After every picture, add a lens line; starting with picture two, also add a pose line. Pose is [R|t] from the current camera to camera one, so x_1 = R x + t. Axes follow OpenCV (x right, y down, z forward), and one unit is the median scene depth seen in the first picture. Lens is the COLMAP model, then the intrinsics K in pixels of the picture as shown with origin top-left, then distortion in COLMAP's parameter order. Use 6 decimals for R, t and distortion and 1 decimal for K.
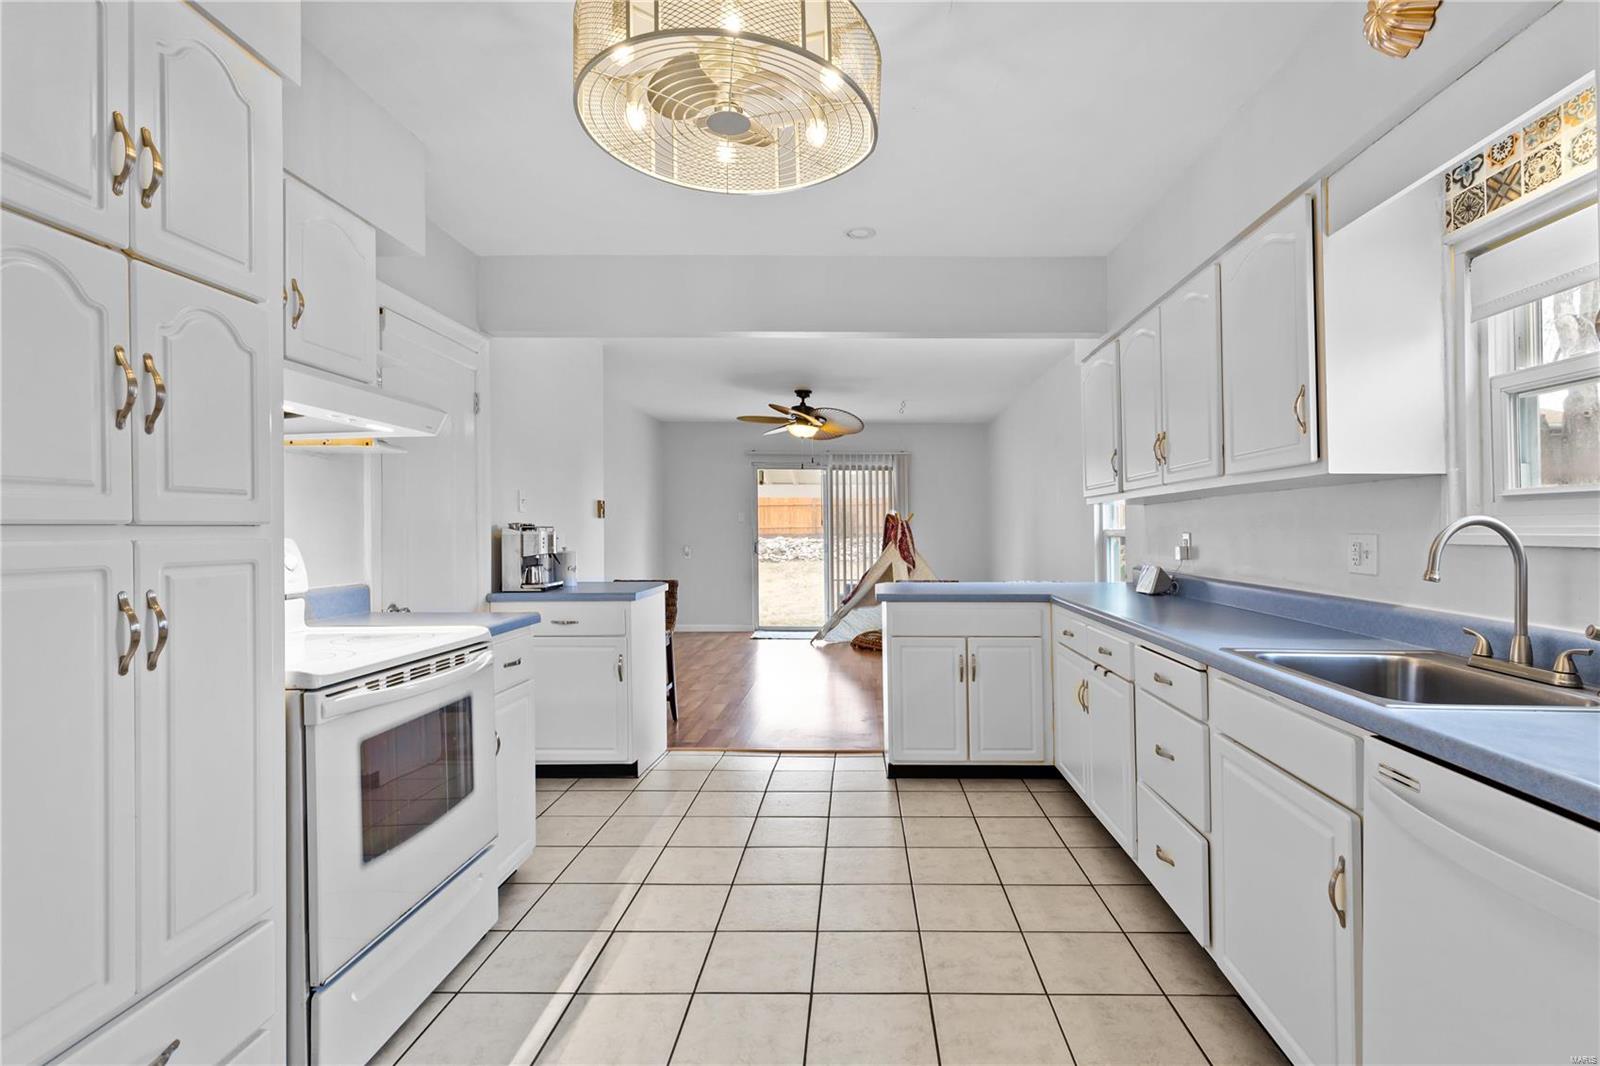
lens RADIAL K [[755.7, 0, 805.8], [0, 755.7, 521.0], [0, 0, 1]] dist [0.010637, 0.000249]
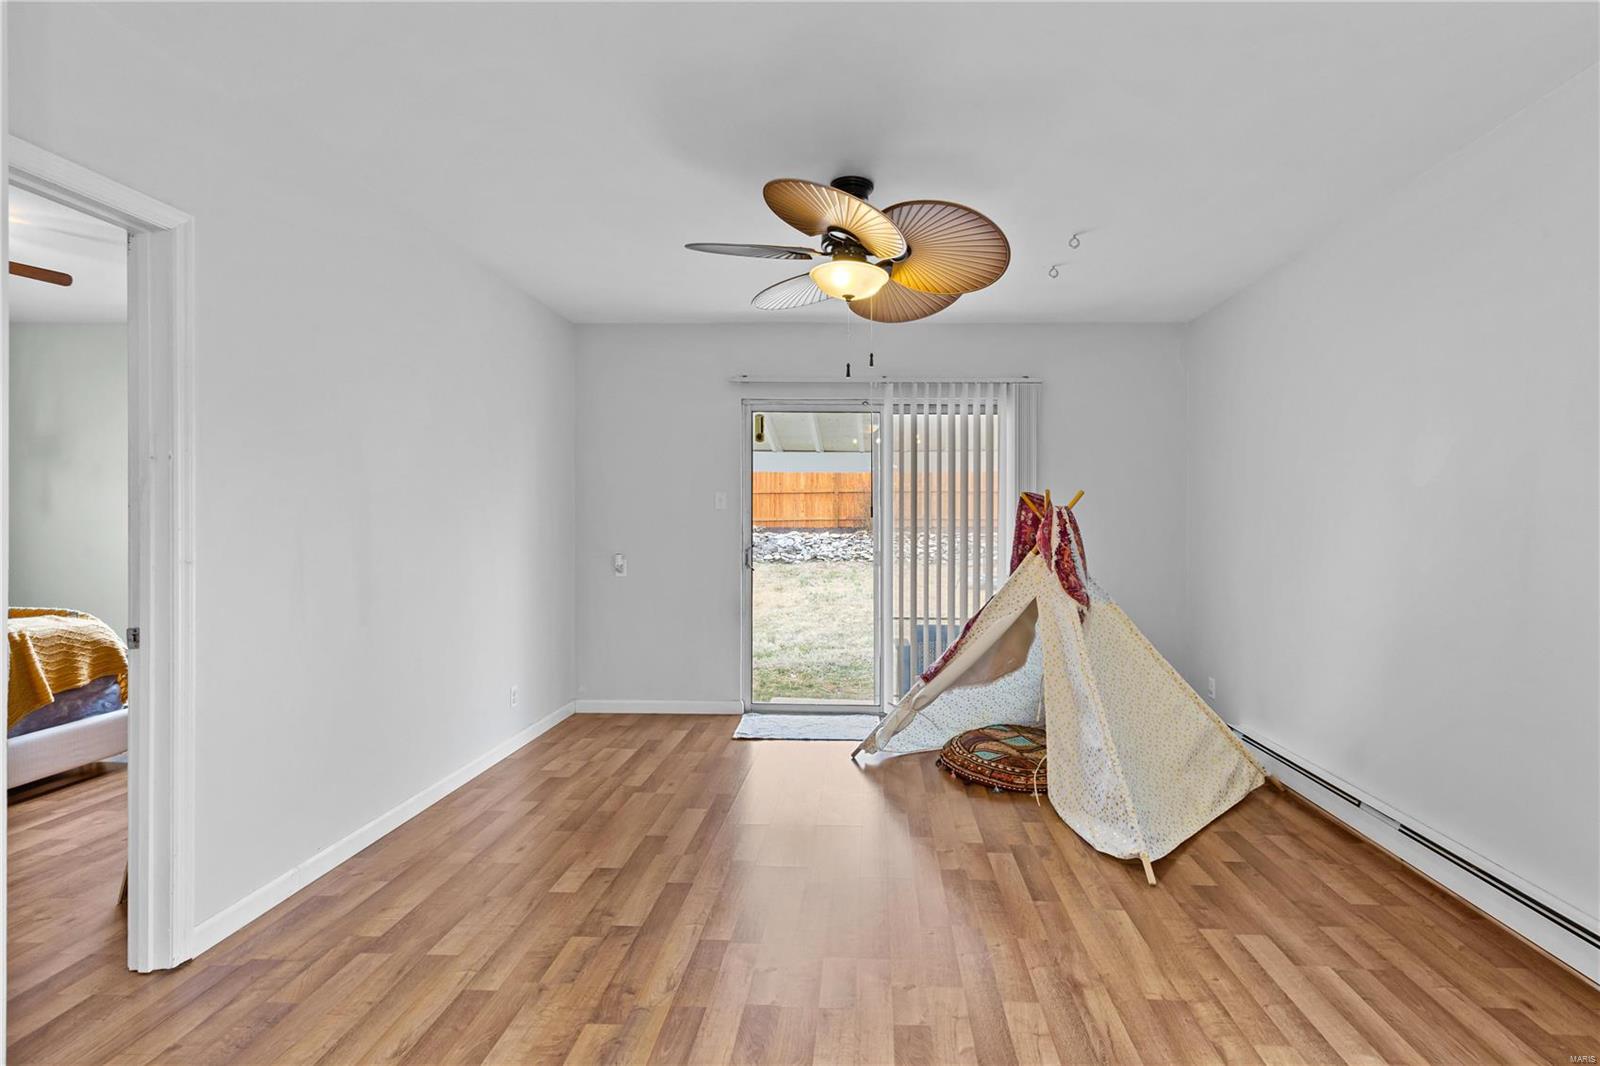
lens RADIAL K [[755.7, 0, 805.8], [0, 755.7, 521.0], [0, 0, 1]] dist [0.010637, 0.000249]
pose [[0.999807, 0.005080, -0.018970, -0.015321], [-0.004882, 0.999933, 0.010458, 0.003516], [0.019022, -0.010363, 0.999765, 0.466641]]
